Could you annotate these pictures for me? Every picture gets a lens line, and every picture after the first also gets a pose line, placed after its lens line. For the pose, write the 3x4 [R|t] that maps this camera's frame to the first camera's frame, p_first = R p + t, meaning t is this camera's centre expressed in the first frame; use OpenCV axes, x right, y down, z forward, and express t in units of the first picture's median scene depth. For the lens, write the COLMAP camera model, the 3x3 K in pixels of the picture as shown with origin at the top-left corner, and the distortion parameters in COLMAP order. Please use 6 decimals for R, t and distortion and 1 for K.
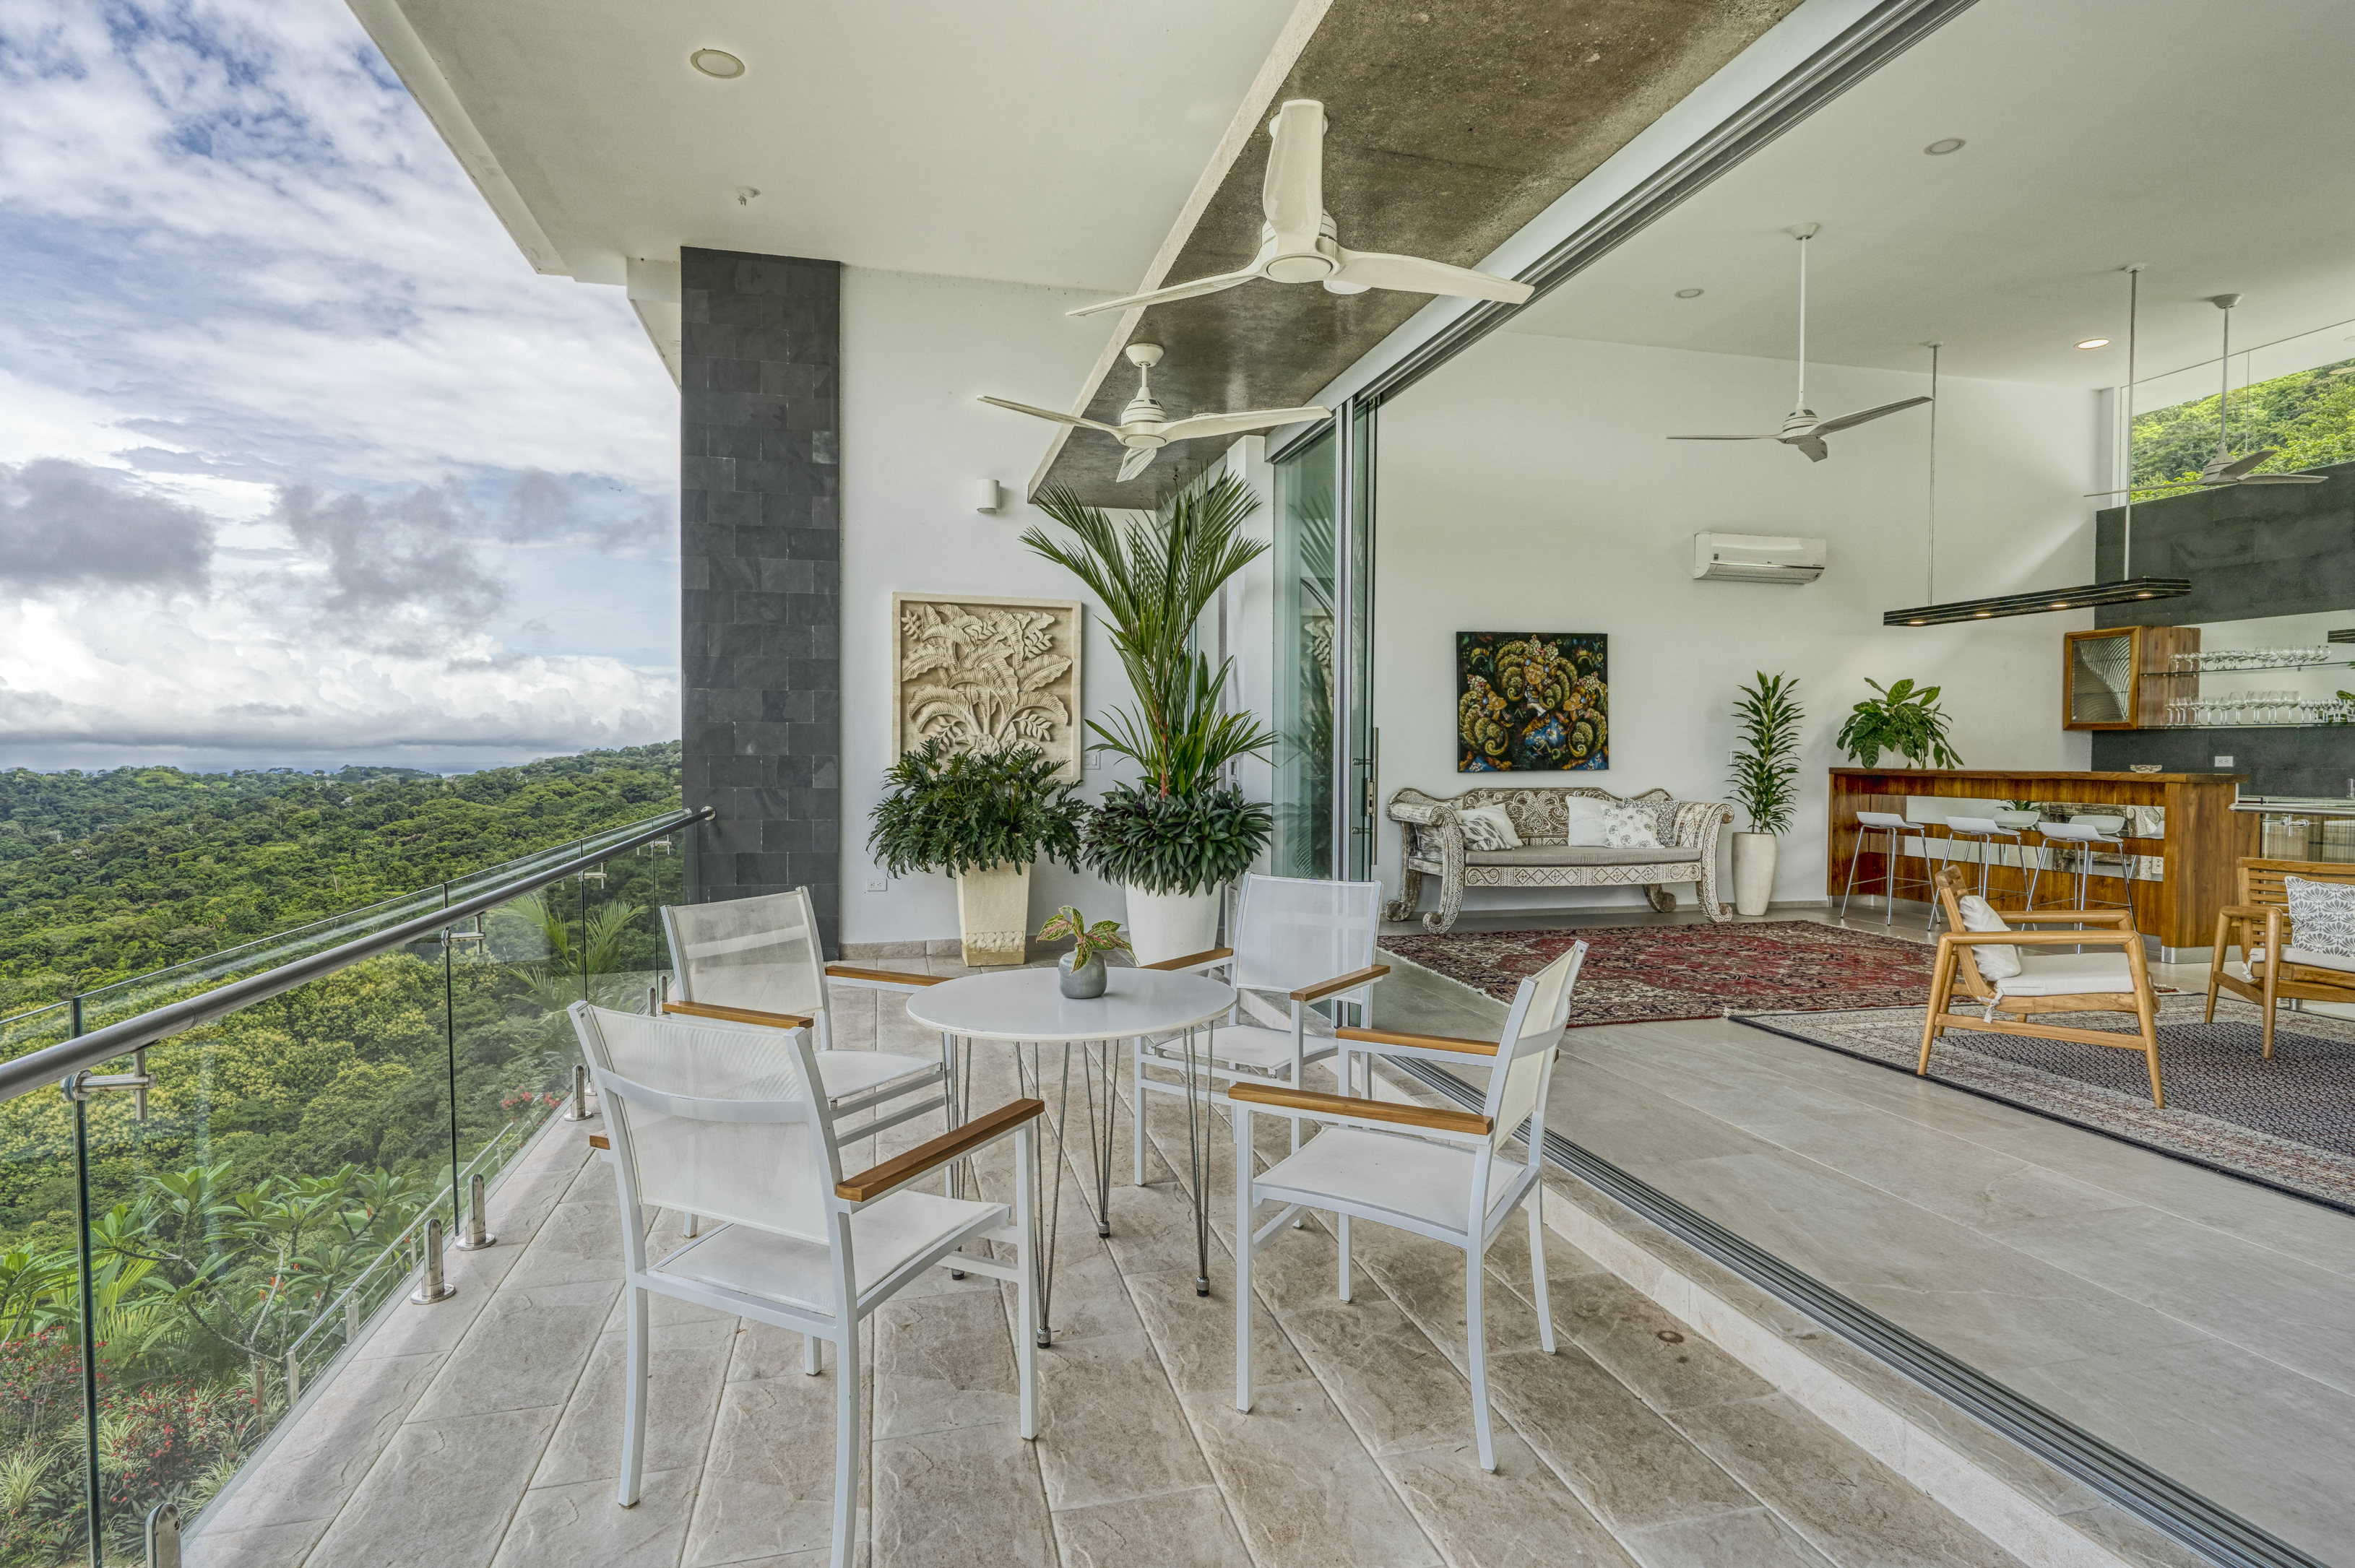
lens RADIAL K [[1226.4, 0, 1177.5], [0, 1226.4, 784.0], [0, 0, 1]] dist [0.002444, 0.001592]
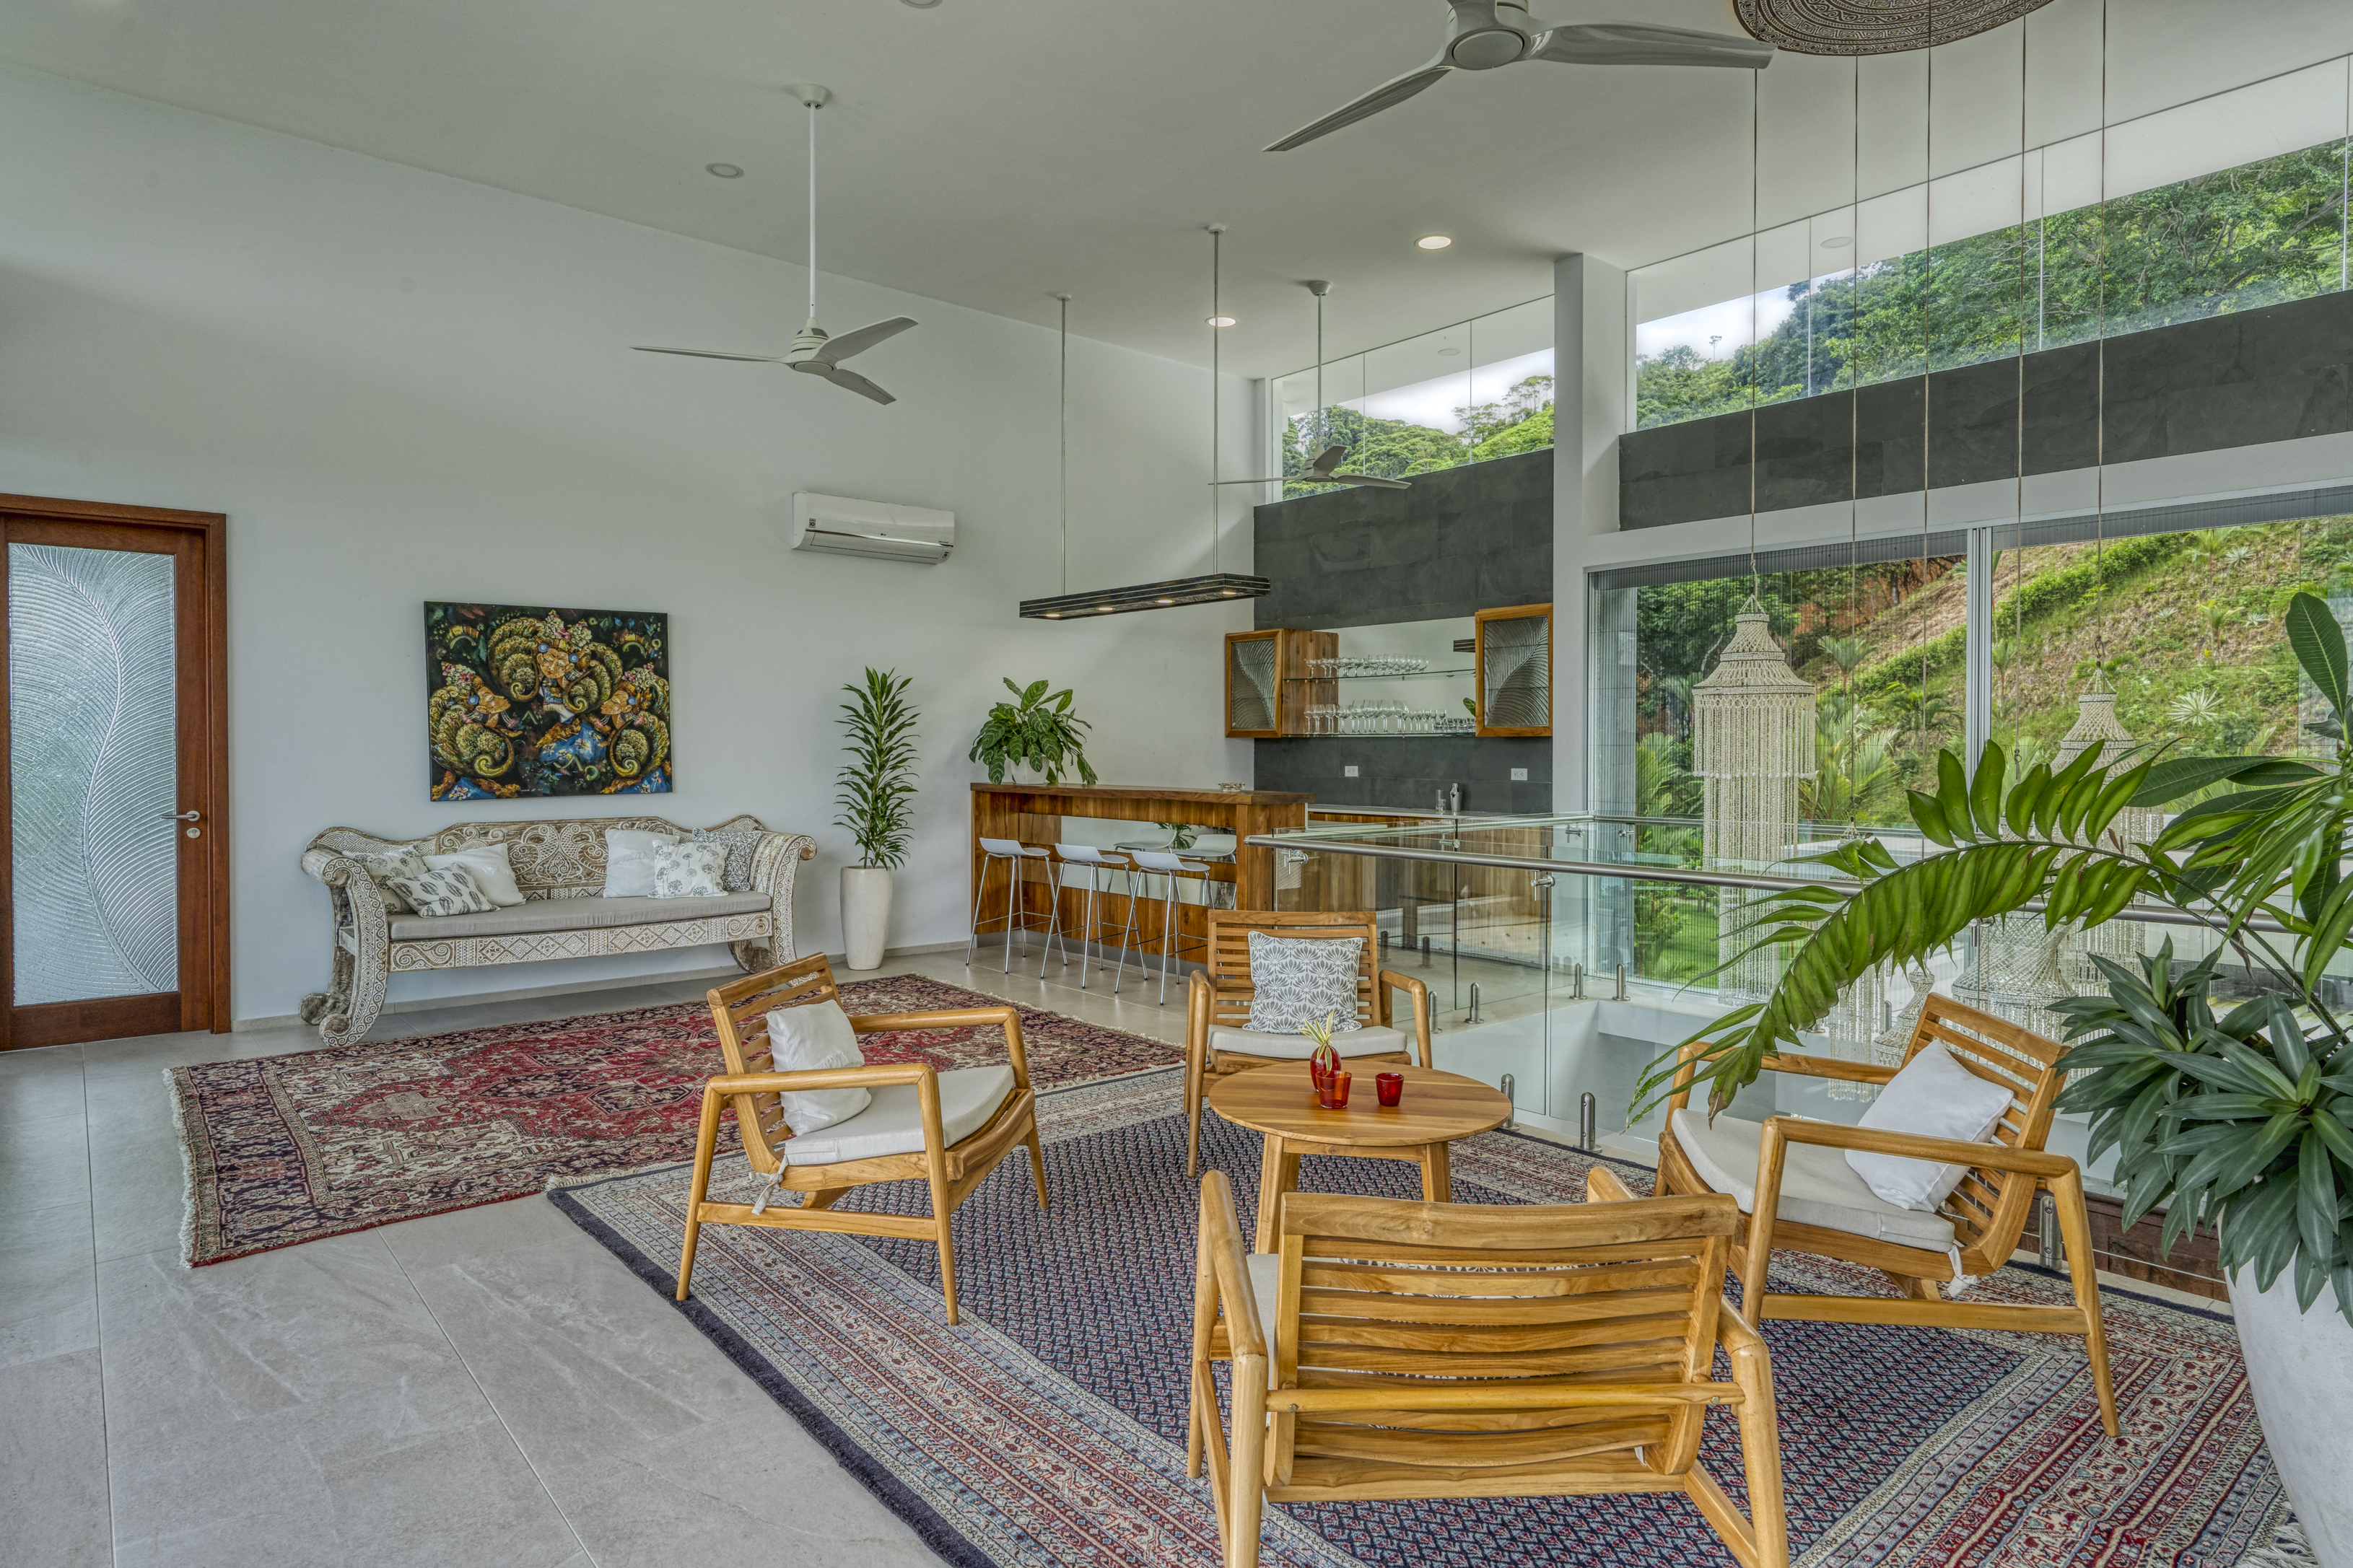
lens RADIAL K [[1322.5, 0, 1176.5], [0, 1322.5, 768.7], [0, 0, 1]] dist [-0.001386, -0.000083]
pose [[0.895791, -0.011083, 0.444338, 0.270371], [0.014221, 0.999892, -0.003728, -0.019072], [-0.444249, 0.009658, 0.895851, 0.129411]]
